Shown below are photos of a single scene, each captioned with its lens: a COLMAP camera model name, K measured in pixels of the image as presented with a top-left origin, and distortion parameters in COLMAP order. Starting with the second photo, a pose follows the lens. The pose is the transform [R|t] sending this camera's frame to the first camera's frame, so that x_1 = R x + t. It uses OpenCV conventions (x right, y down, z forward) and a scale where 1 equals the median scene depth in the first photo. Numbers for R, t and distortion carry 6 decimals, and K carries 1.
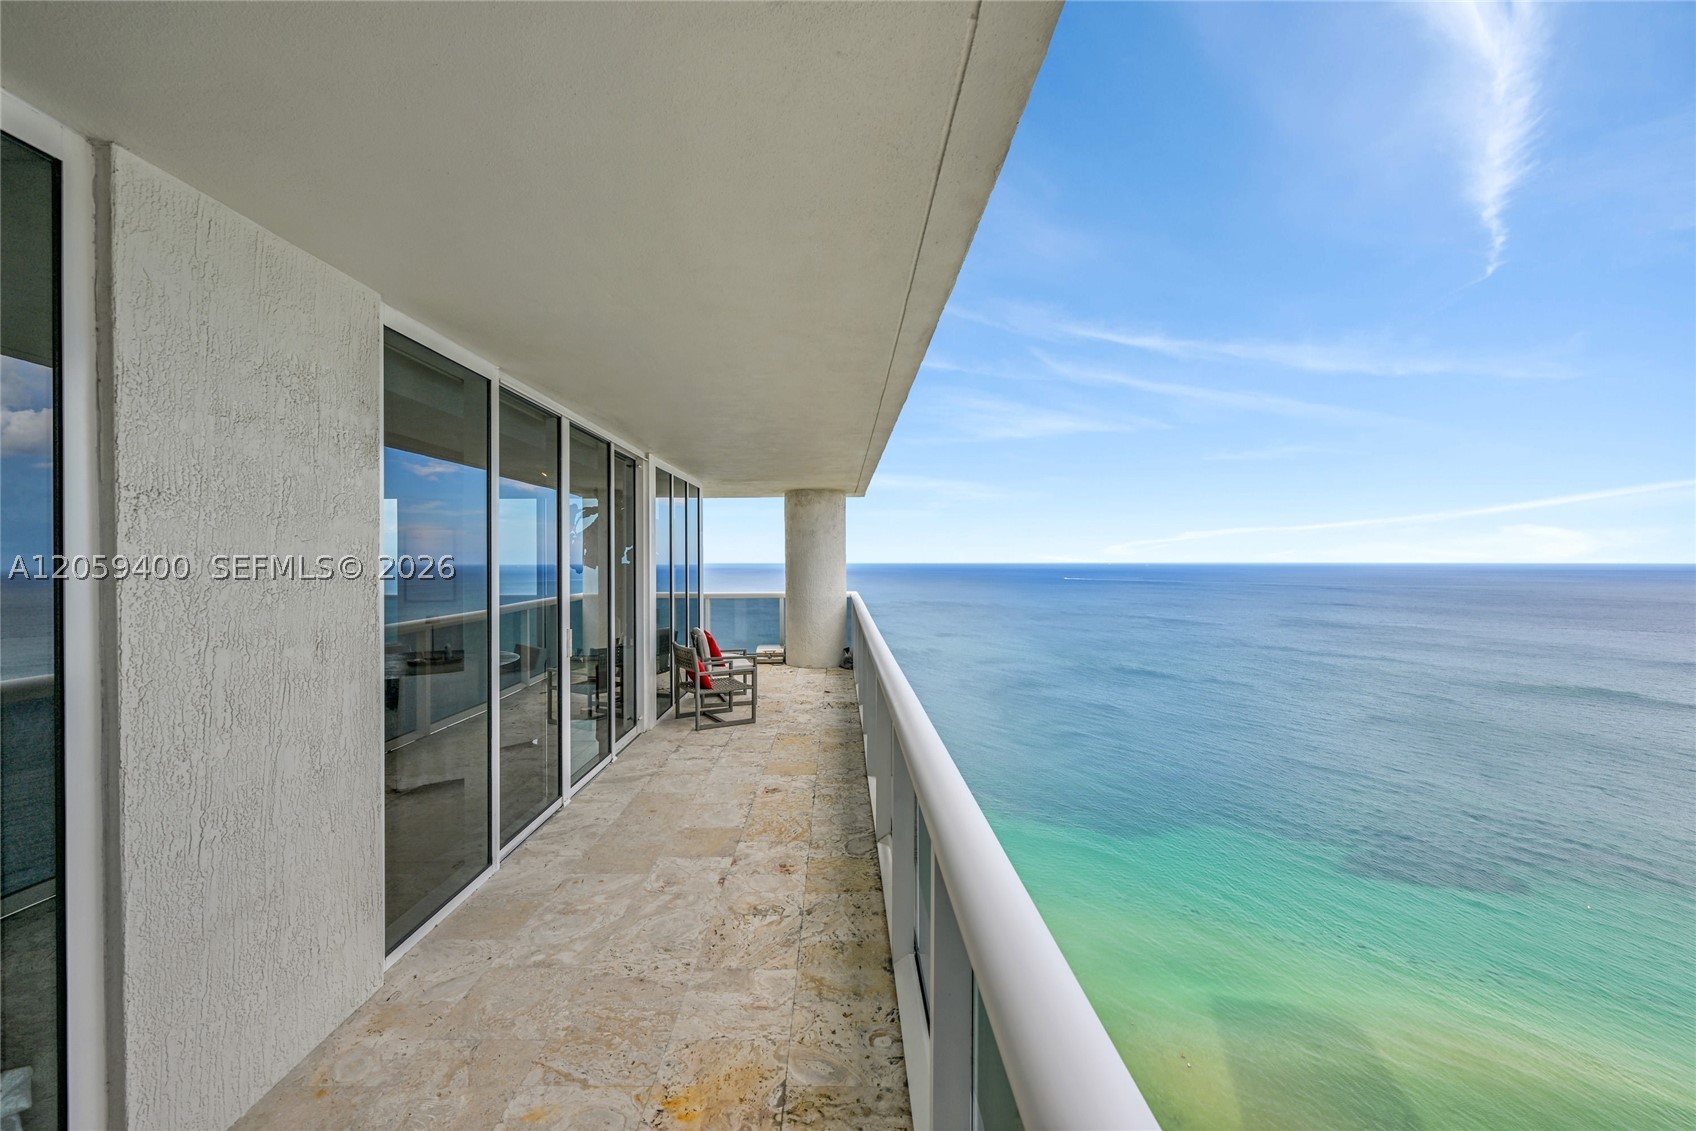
lens RADIAL K [[669.4, 0, 847.9], [0, 669.4, 562.2], [0, 0, 1]] dist [-0.000139, -0.000217]
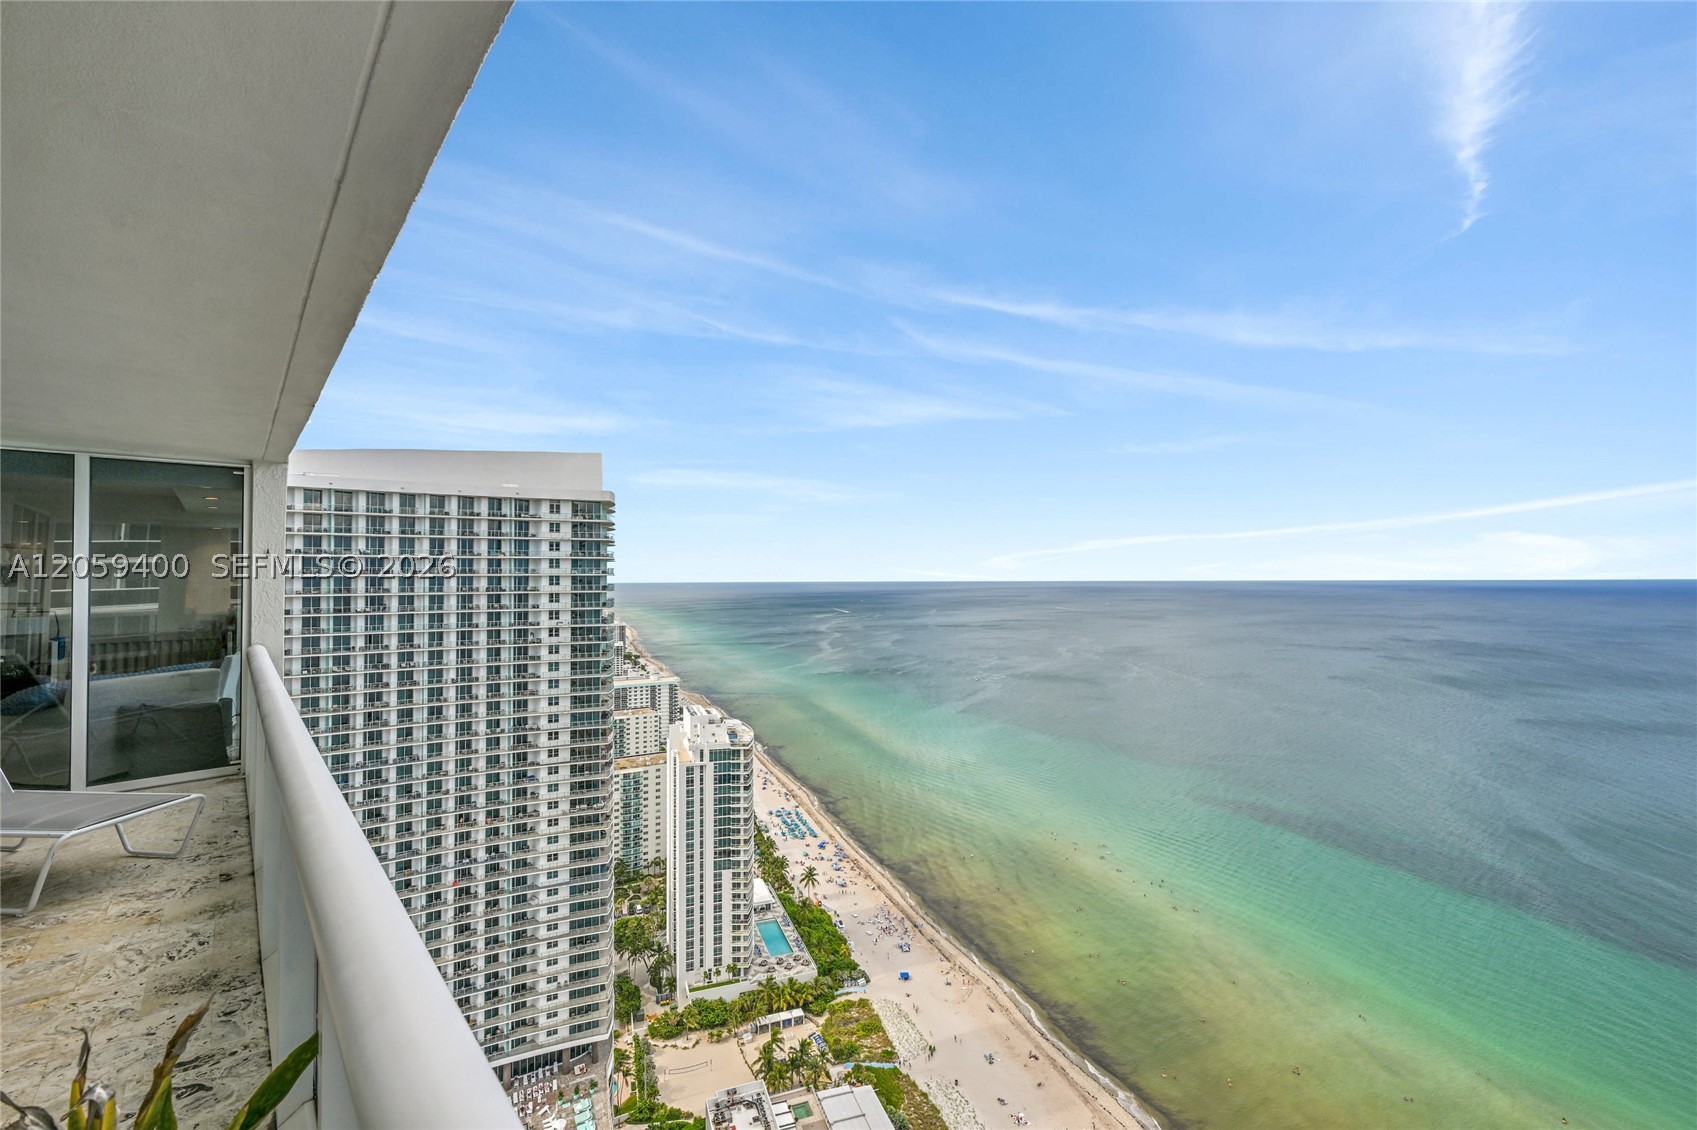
lens RADIAL K [[669.8, 0, 848.9], [0, 669.8, 563.1], [0, 0, 1]] dist [-0.000139, -0.000217]
pose [[0.963876, 0.000427, 0.266352, 0.004617], [0.004477, 0.999831, -0.017804, -0.005841], [-0.266315, 0.018353, 0.963711, 0.387377]]
